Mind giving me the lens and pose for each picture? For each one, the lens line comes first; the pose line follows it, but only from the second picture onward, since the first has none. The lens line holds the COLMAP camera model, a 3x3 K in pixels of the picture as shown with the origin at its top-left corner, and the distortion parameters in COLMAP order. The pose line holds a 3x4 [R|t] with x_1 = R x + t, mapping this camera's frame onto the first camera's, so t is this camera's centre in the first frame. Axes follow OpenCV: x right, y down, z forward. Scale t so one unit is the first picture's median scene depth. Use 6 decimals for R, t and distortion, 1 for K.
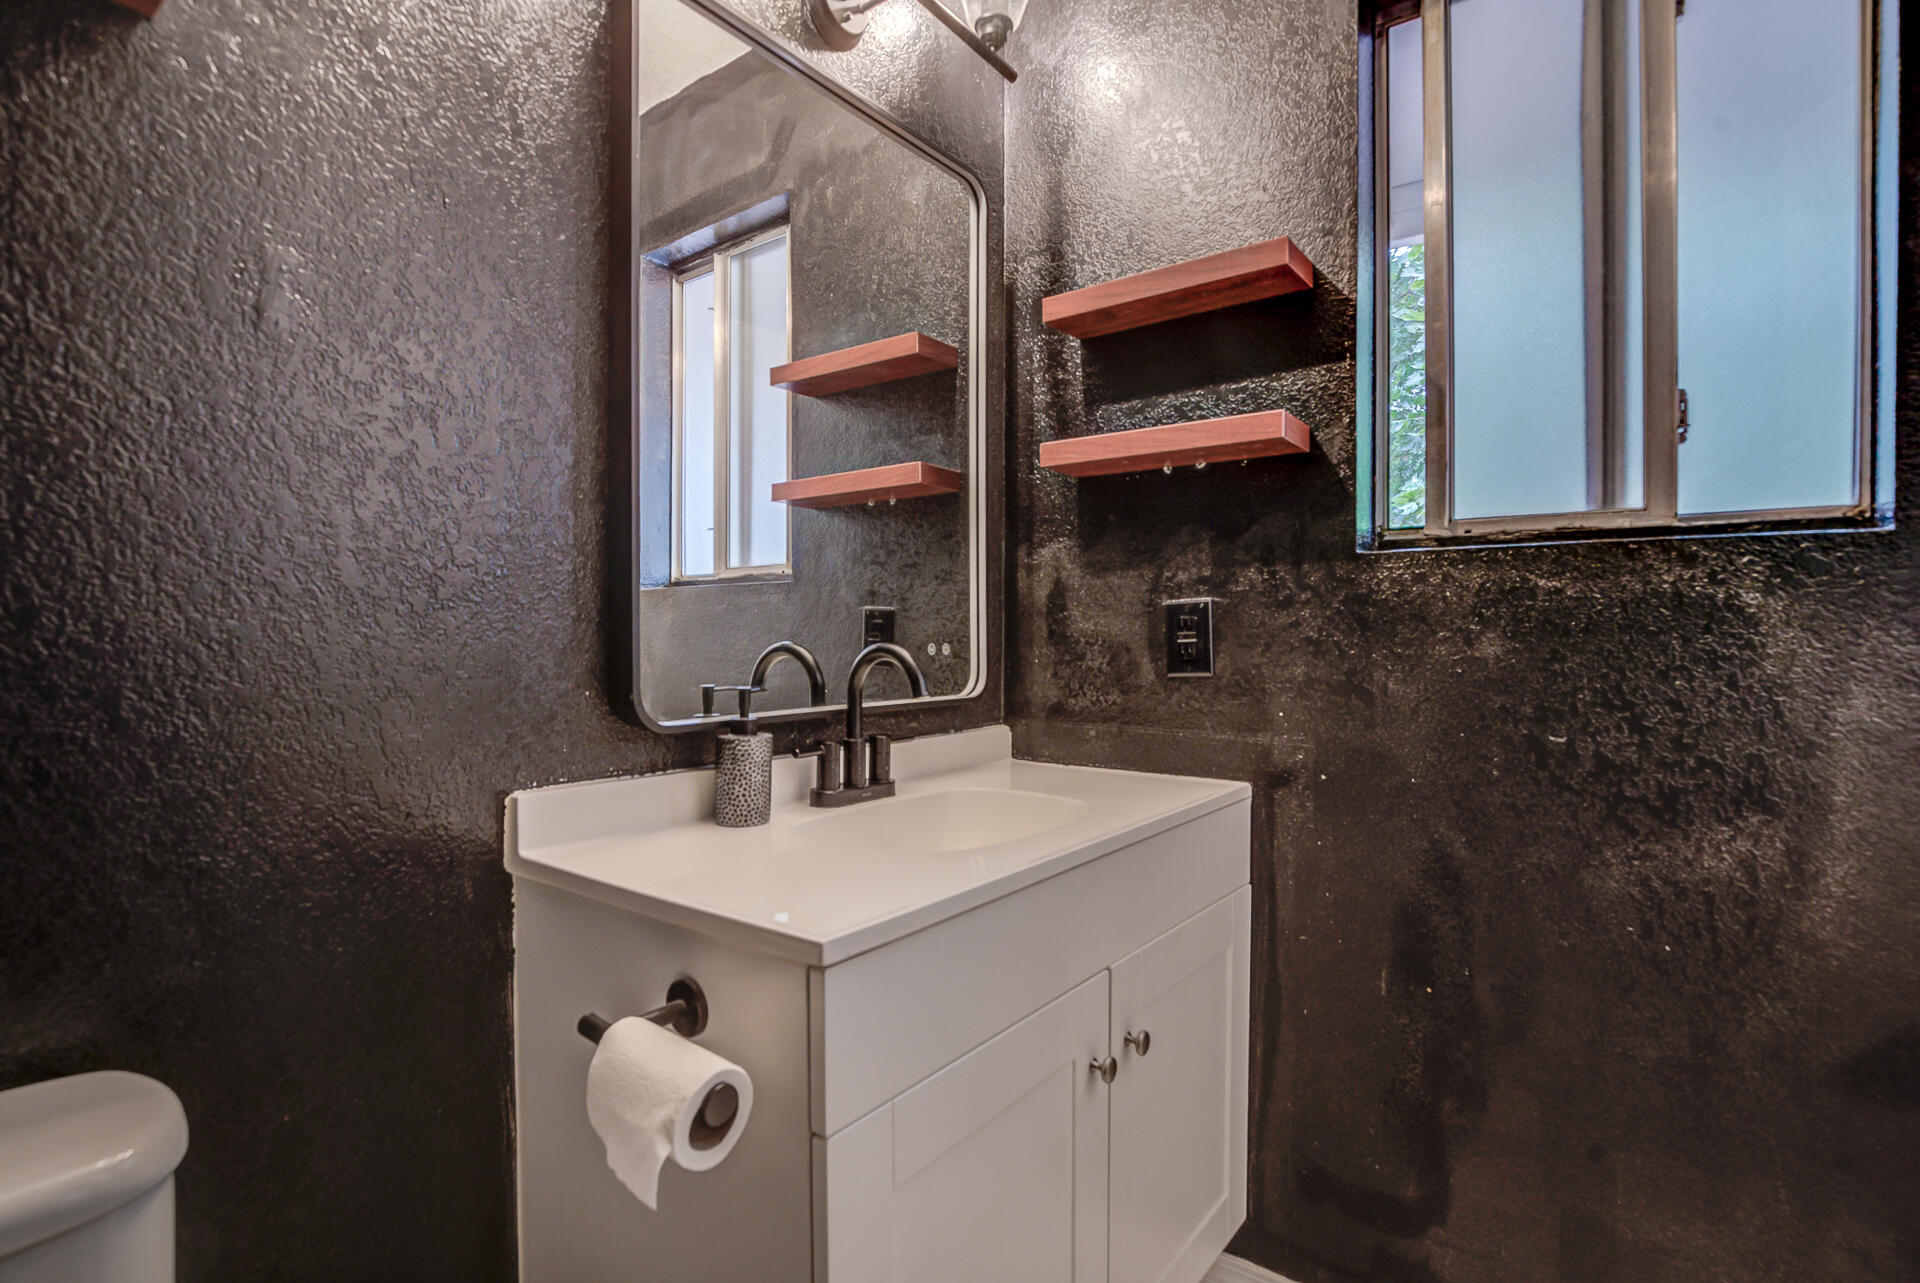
lens RADIAL K [[921.0, 0, 960.0], [0, 921.0, 641.5], [0, 0, 1]] dist [-0.027027, 0.000546]
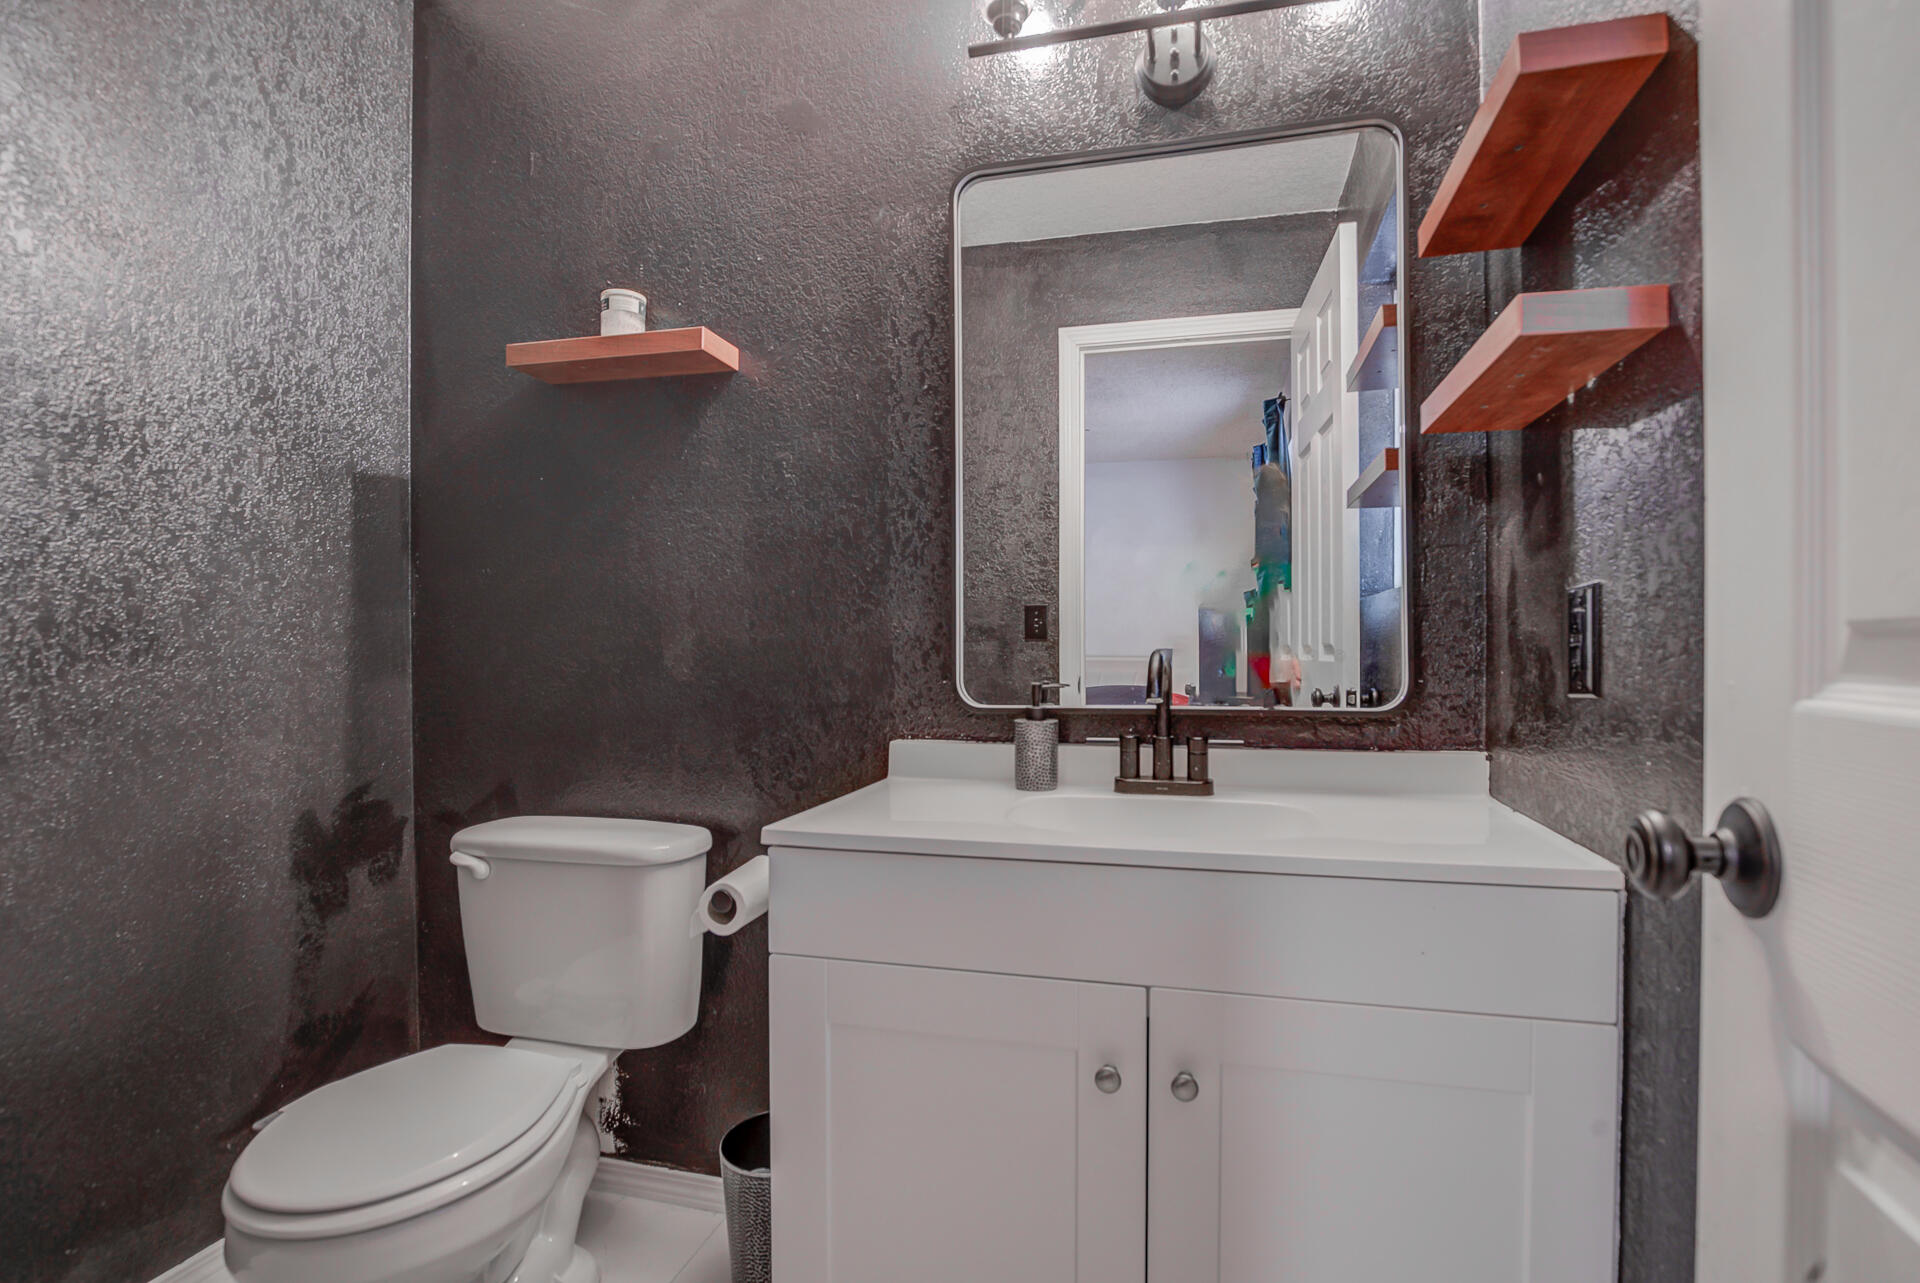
lens RADIAL K [[894.2, 0, 960.2], [0, 894.2, 649.8], [0, 0, 1]] dist [-0.029834, 0.005003]
pose [[0.372921, -0.000695, -0.927863, 0.887934], [-0.002741, 0.999995, -0.001850, 0.005984], [0.927859, 0.003233, 0.372917, 0.437655]]
